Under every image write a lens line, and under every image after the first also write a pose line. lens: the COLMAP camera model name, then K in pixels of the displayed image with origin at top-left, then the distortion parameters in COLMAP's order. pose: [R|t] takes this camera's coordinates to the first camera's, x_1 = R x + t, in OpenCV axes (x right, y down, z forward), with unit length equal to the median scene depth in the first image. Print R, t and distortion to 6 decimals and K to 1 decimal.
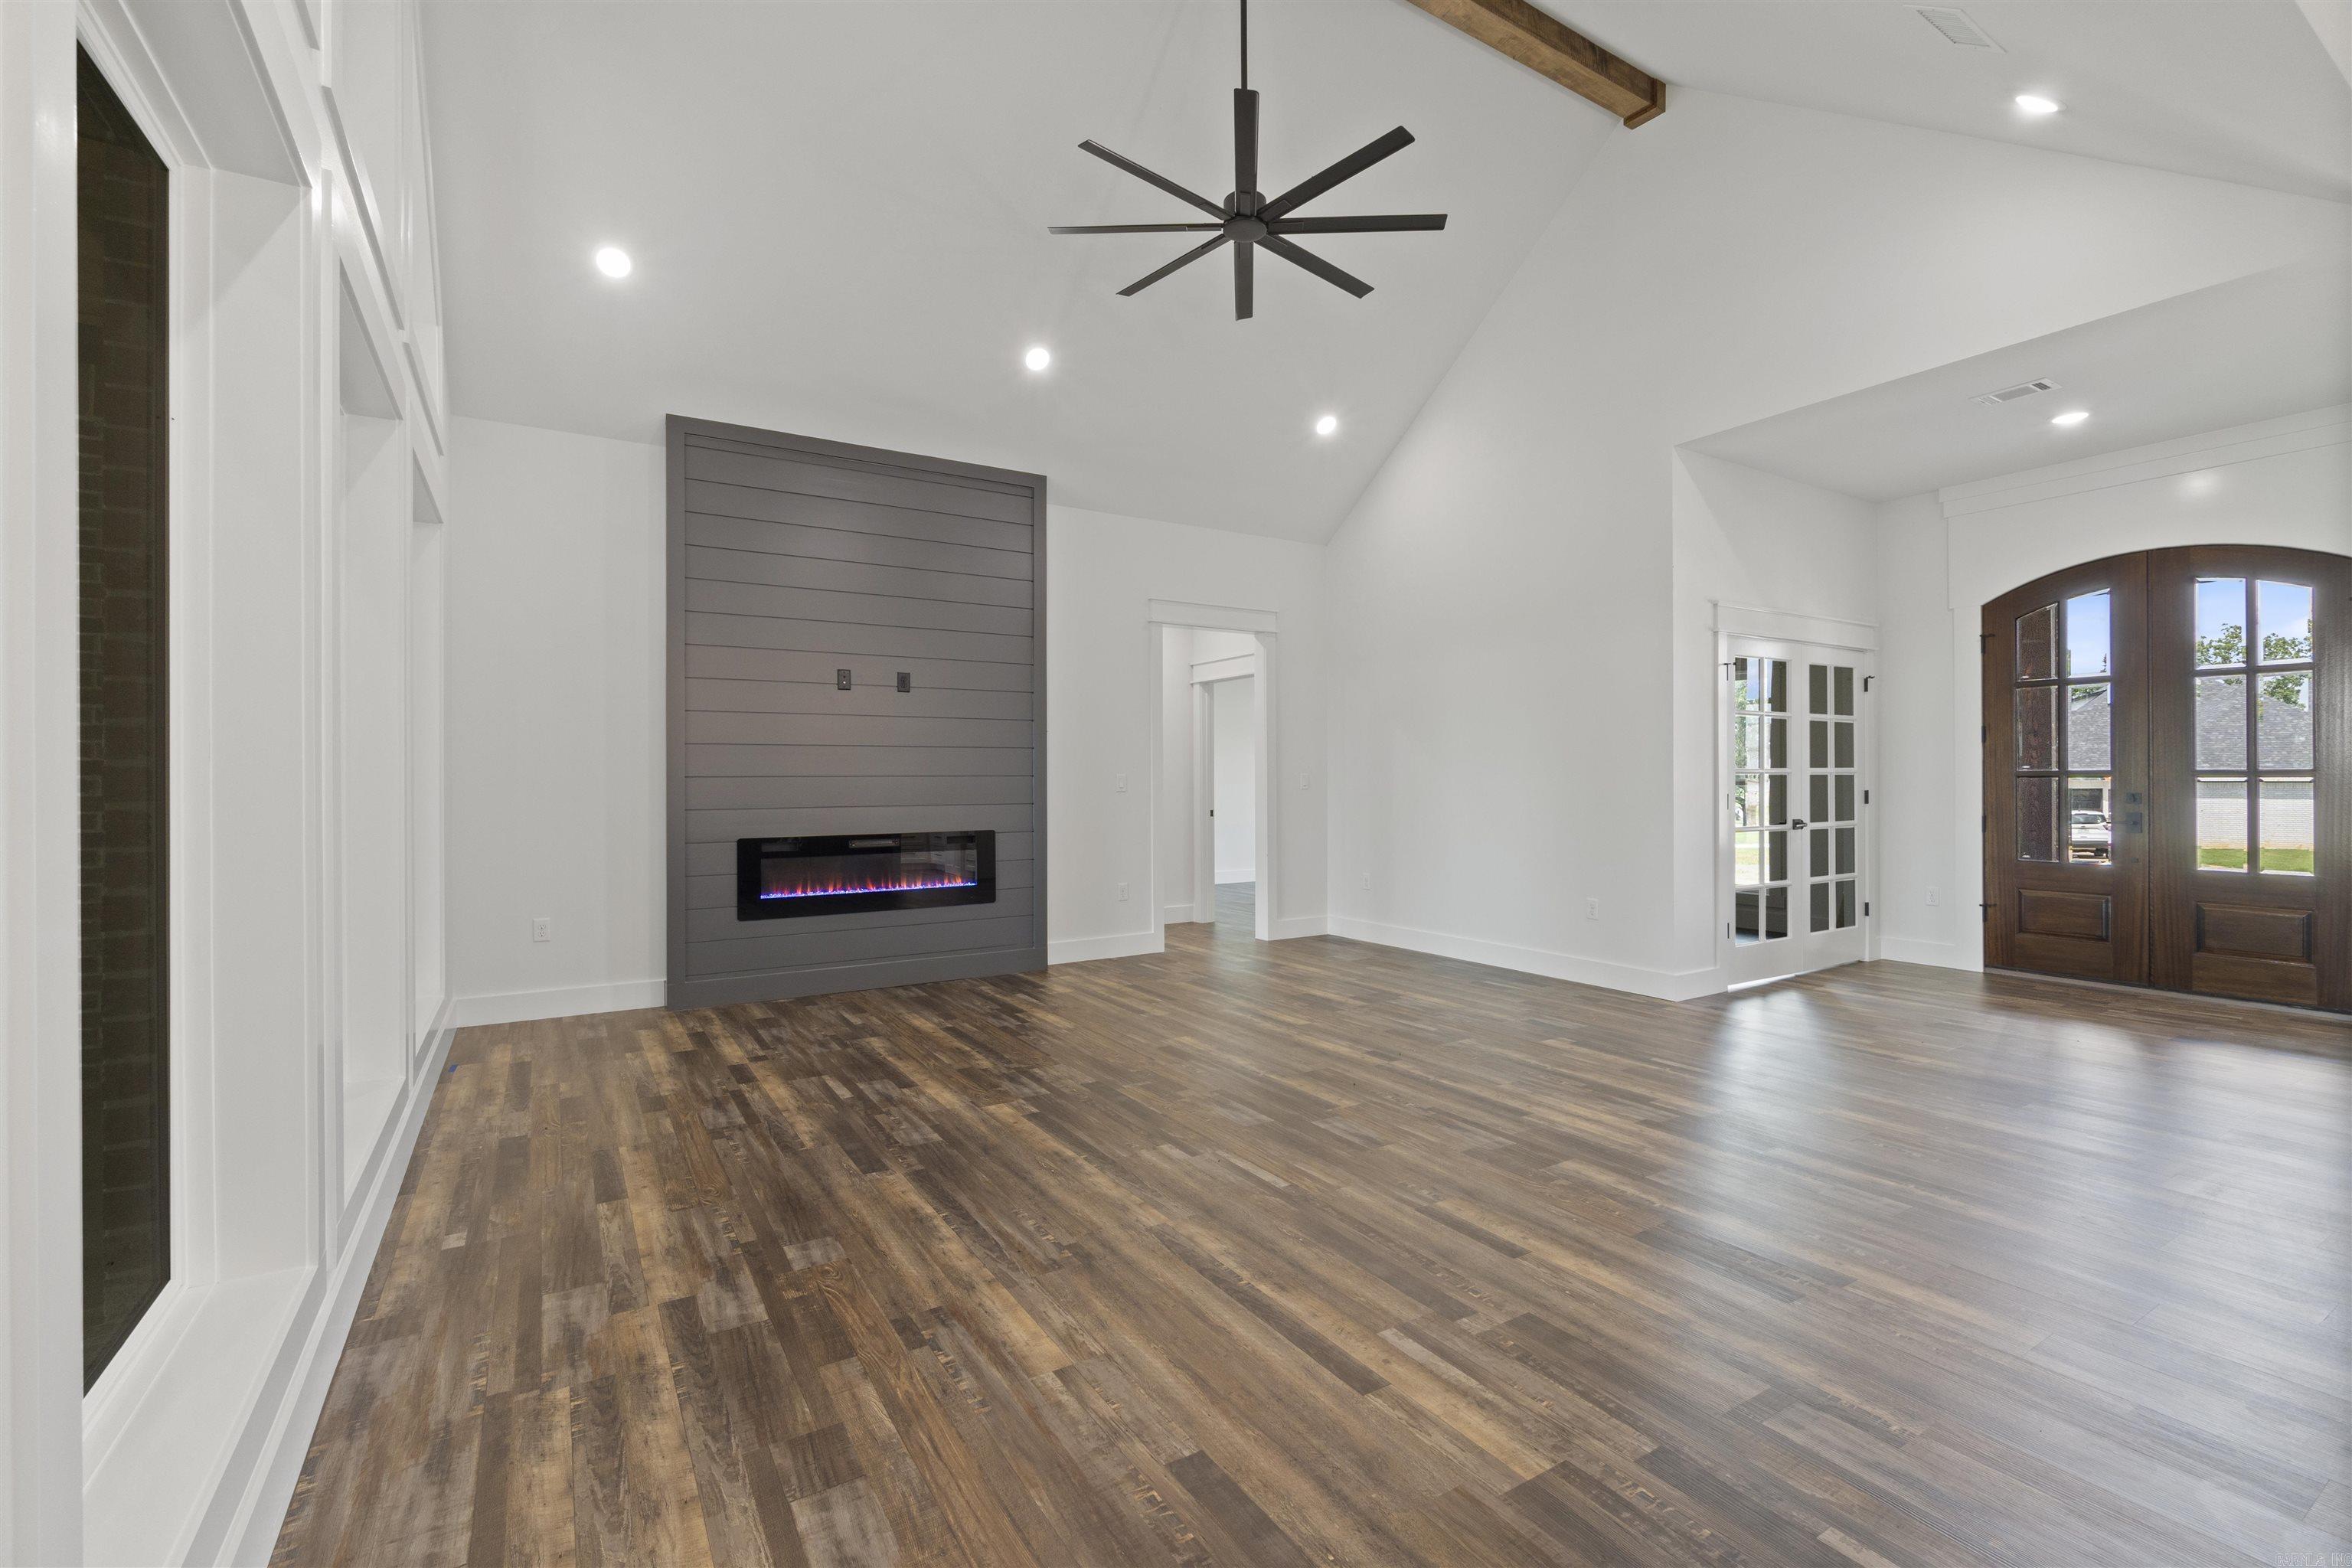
lens RADIAL K [[1022.3, 0, 1160.3], [0, 1022.3, 774.5], [0, 0, 1]] dist [-0.005898, 0.002825]
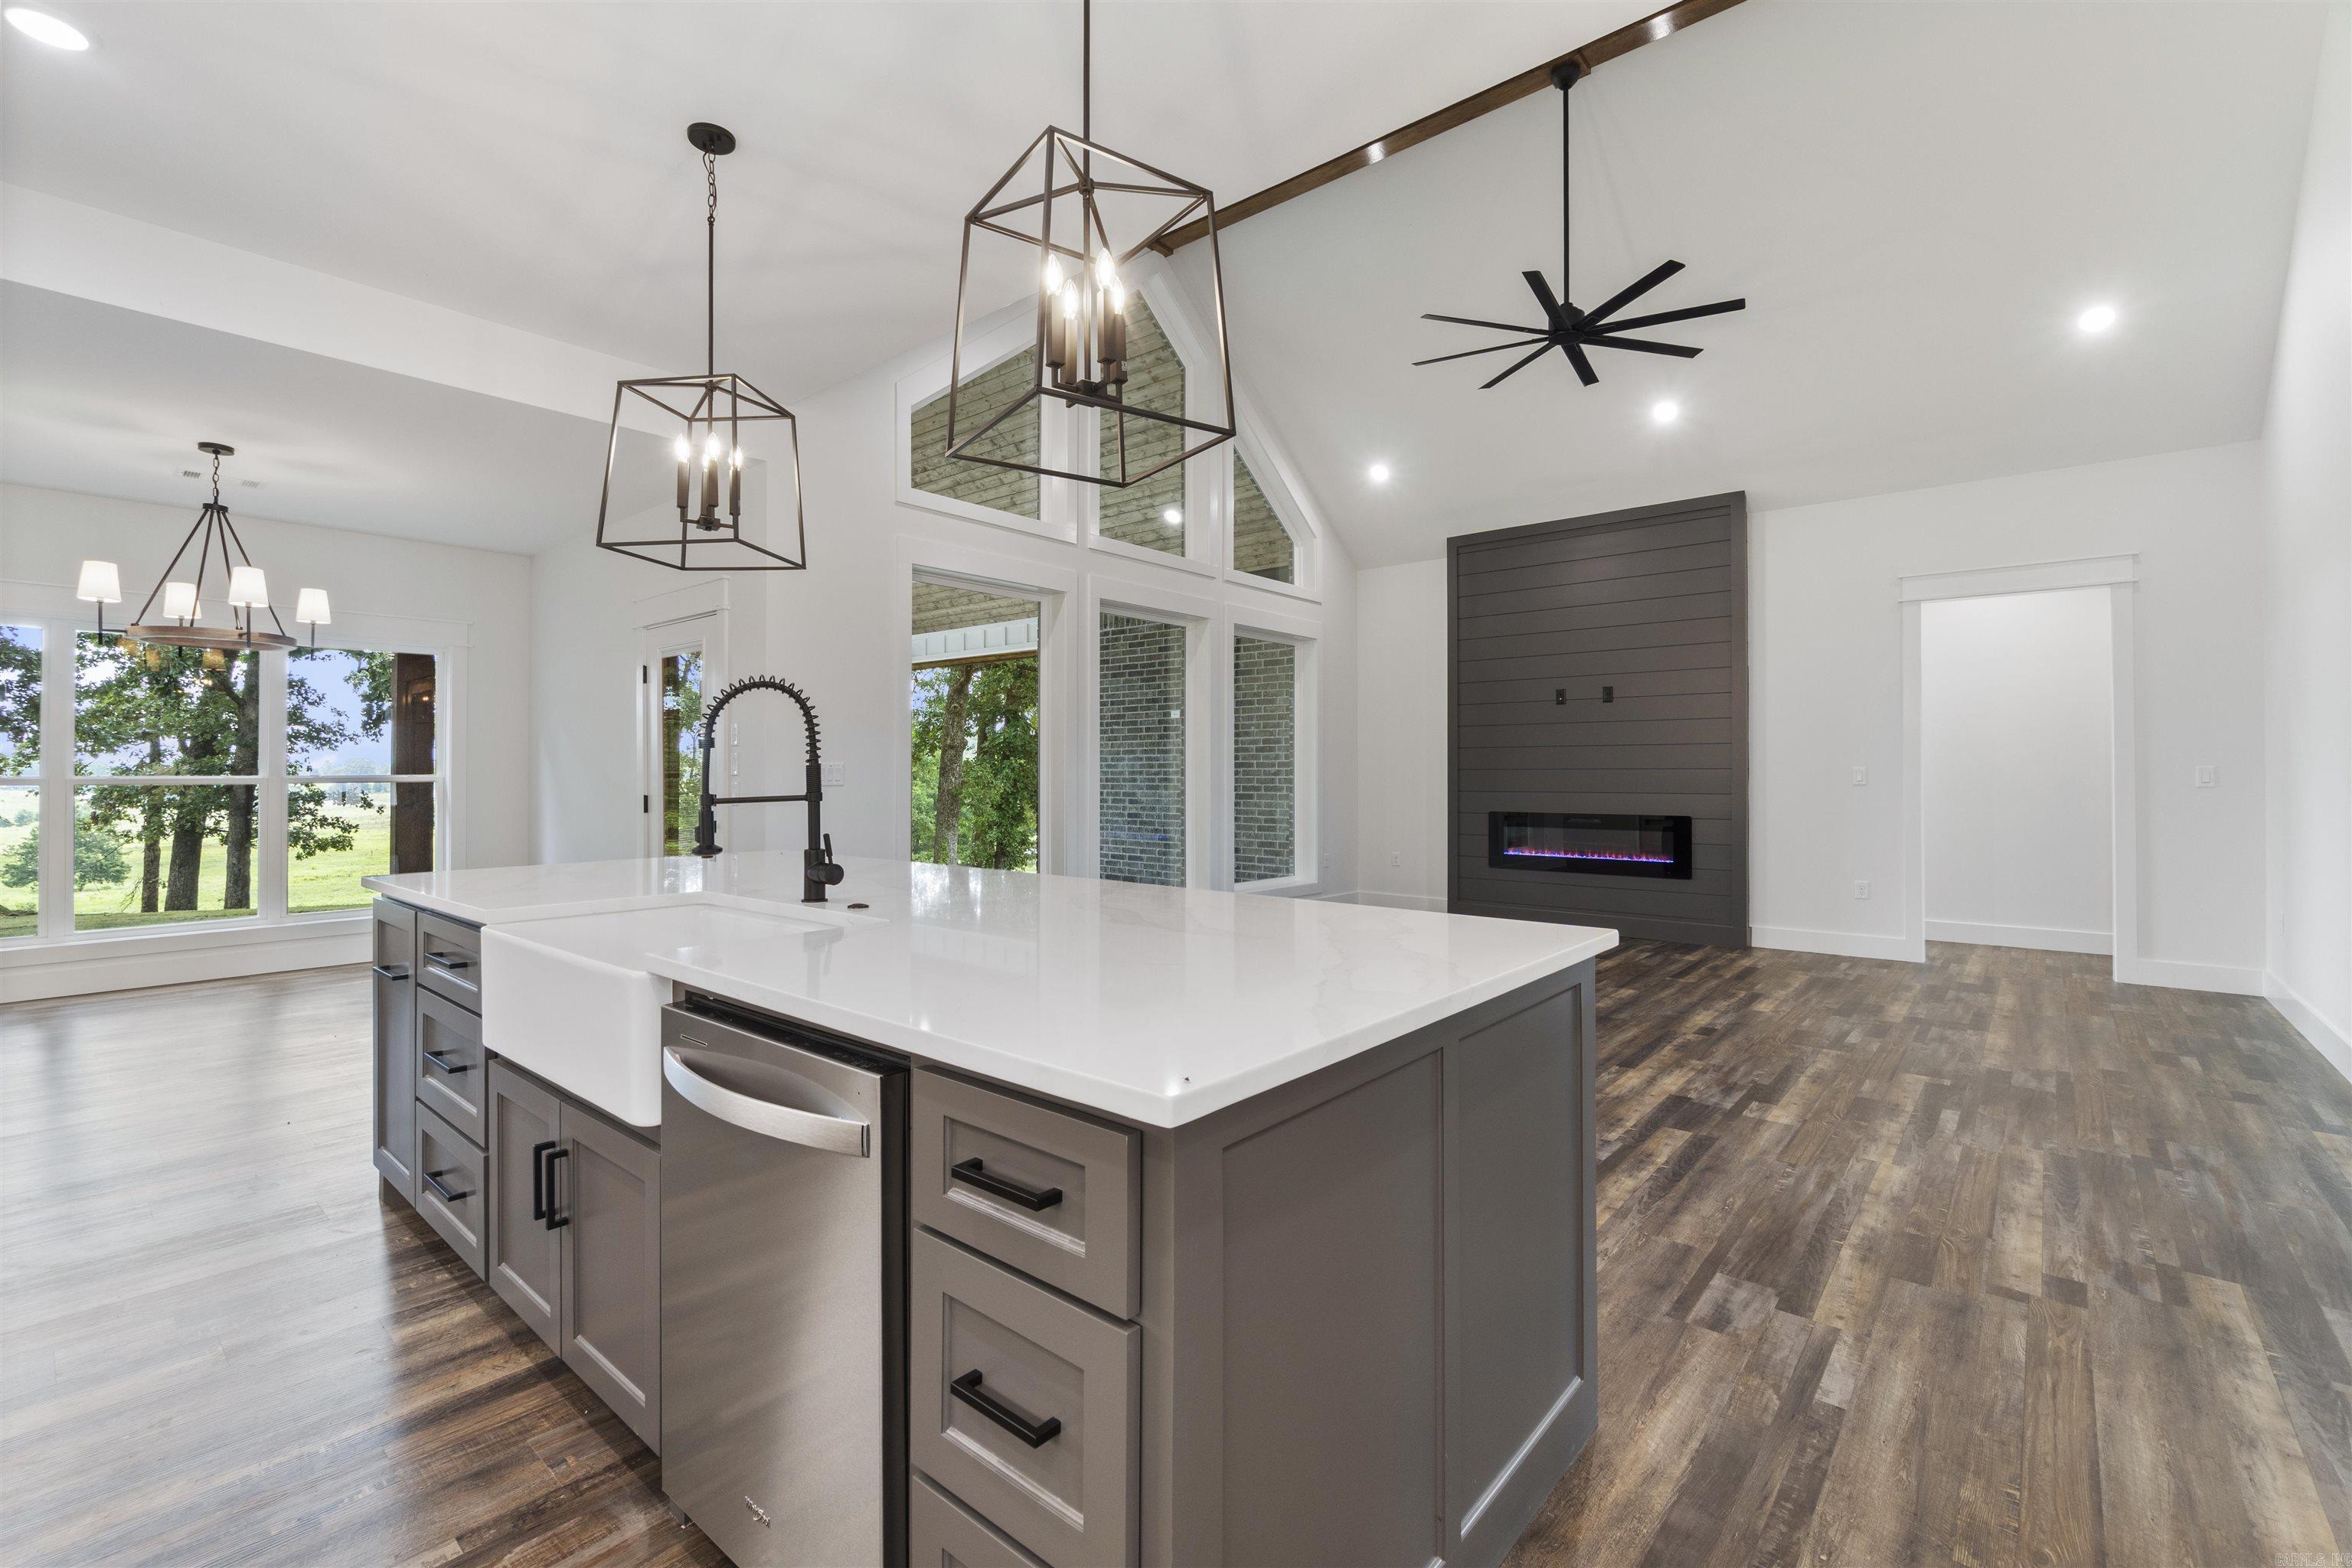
lens RADIAL K [[1022.3, 0, 1170.8], [0, 1022.3, 760.6], [0, 0, 1]] dist [-0.005898, 0.002825]
pose [[0.310665, -0.006040, -0.950500, 1.223519], [0.001223, 0.999982, -0.005955, -0.003378], [0.950519, 0.000688, 0.310667, 0.152917]]
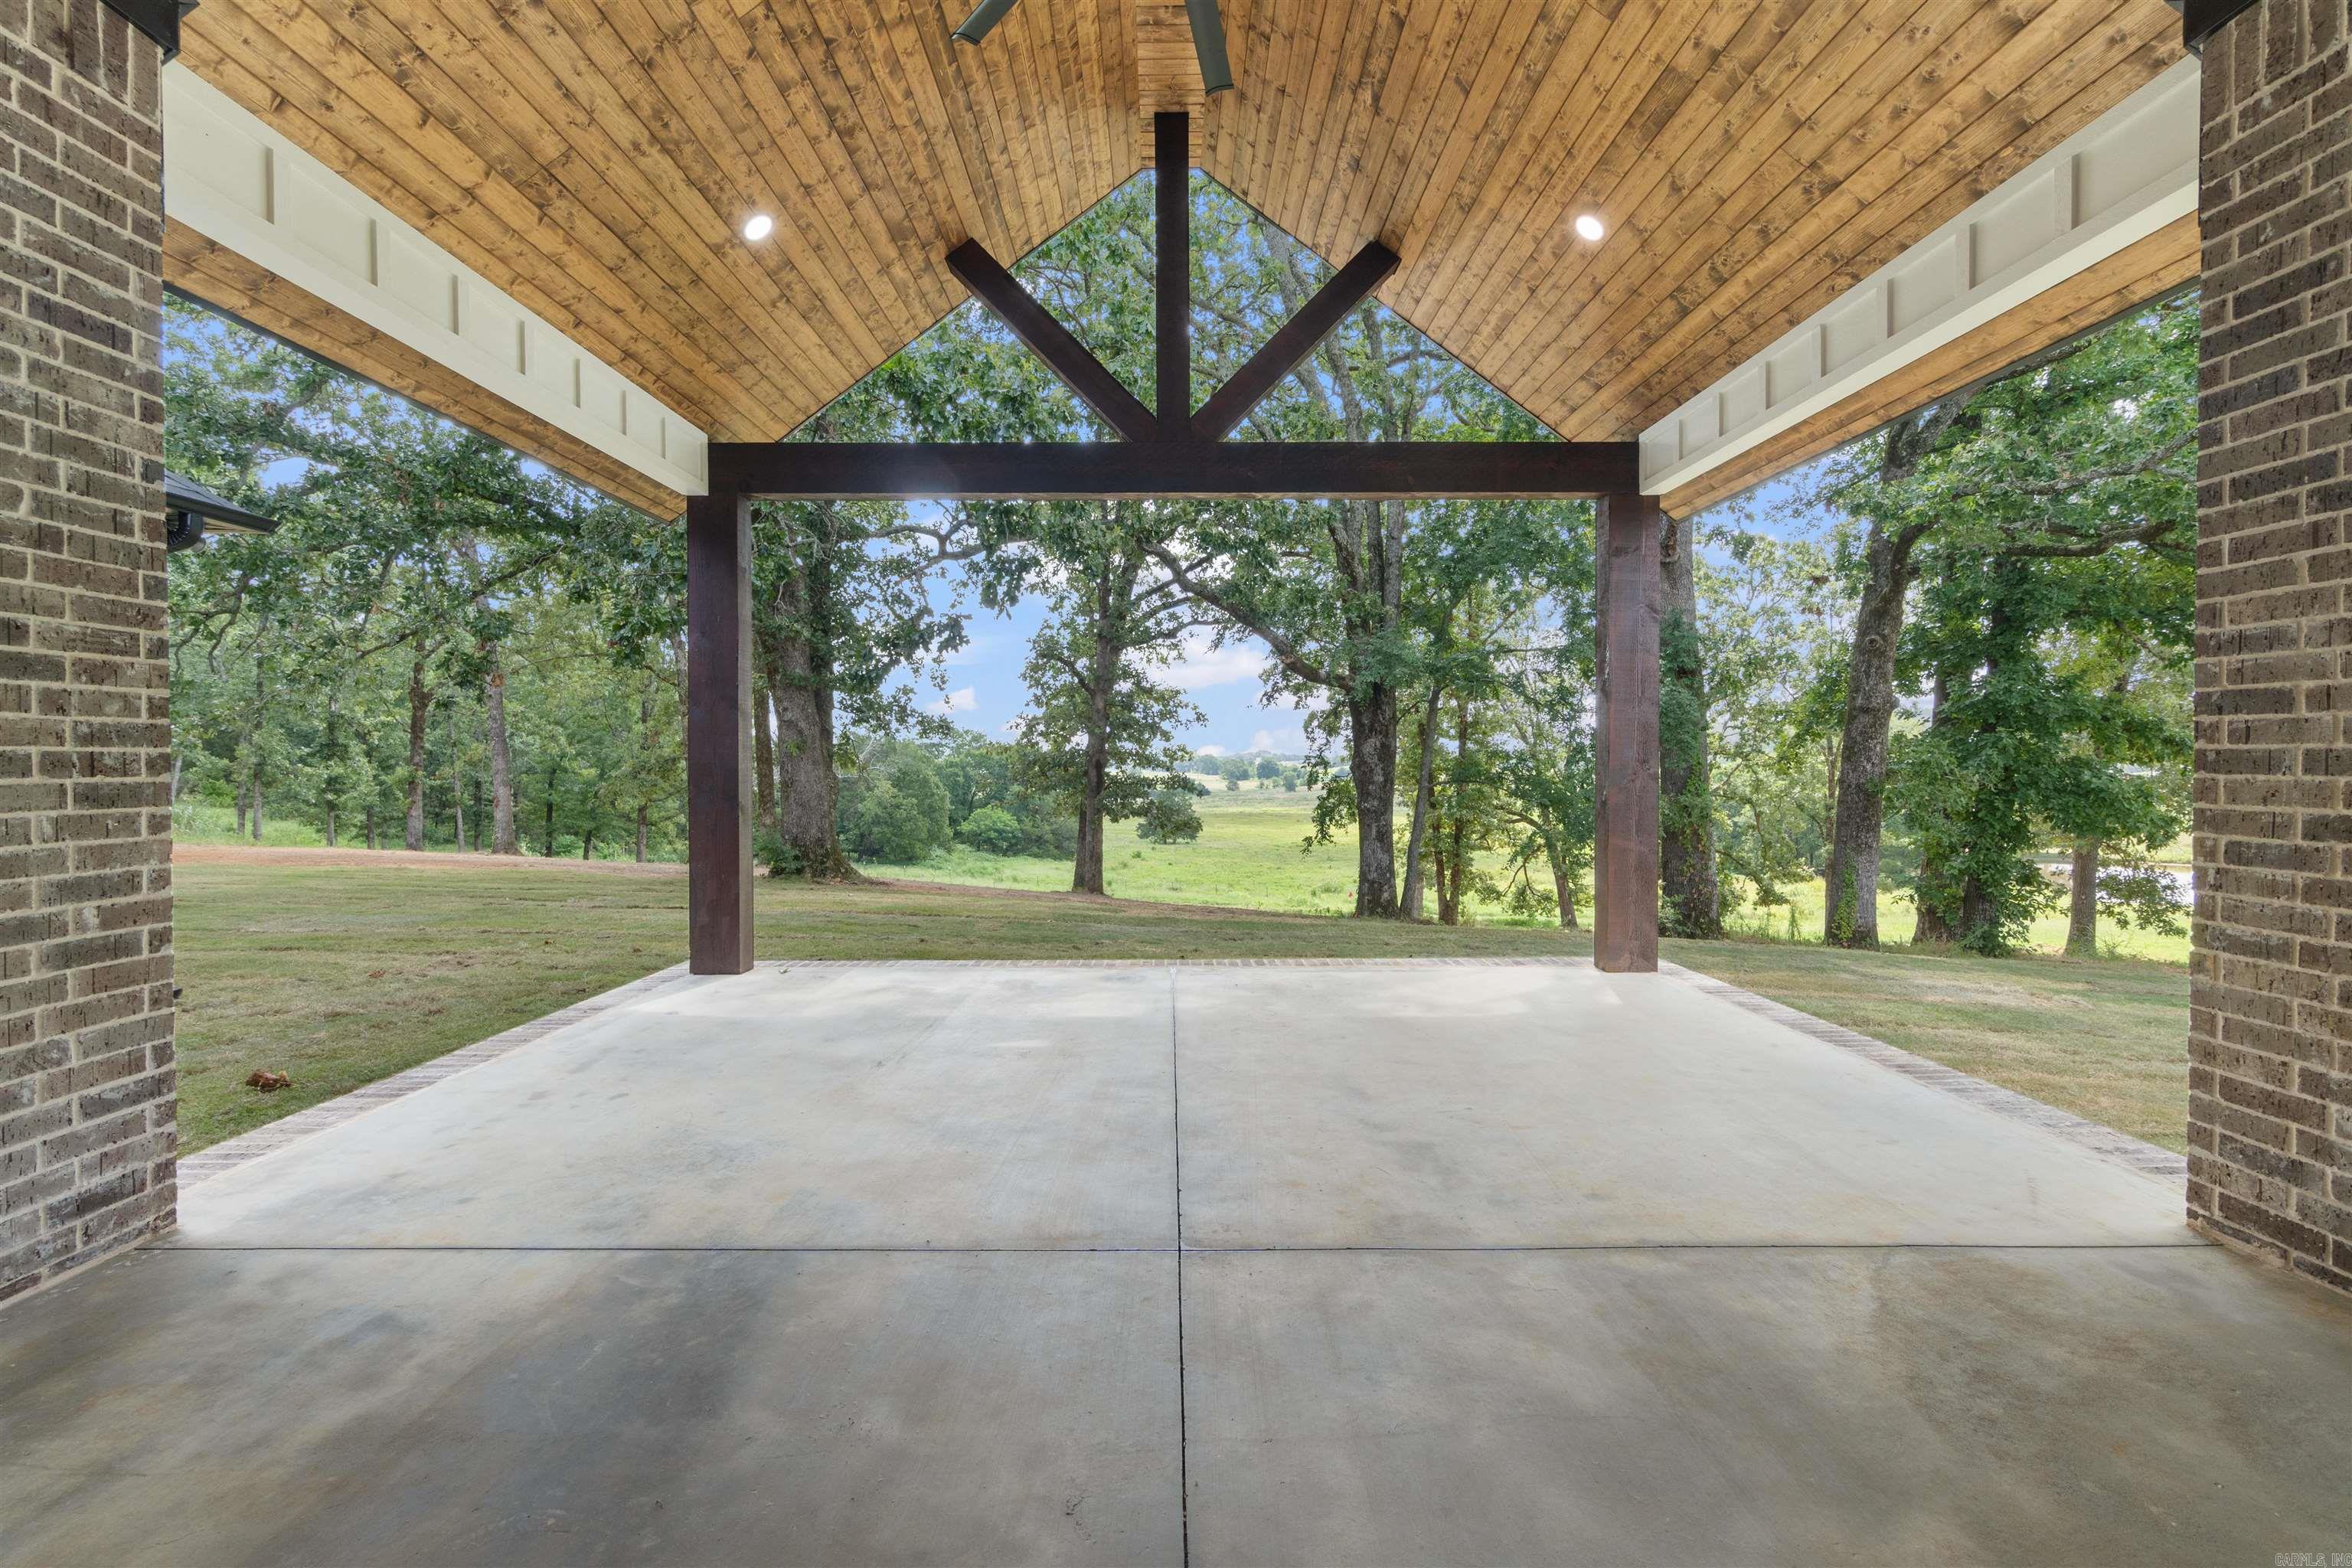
lens RADIAL K [[1022.3, 0, 1177.1], [0, 1022.3, 774.7], [0, 0, 1]] dist [-0.005898, 0.002825]
pose [[-0.509924, 0.017094, -0.860050, -0.755951], [0.006242, 0.999850, 0.016173, 0.027353], [0.860197, 0.002879, -0.509954, 0.567947]]
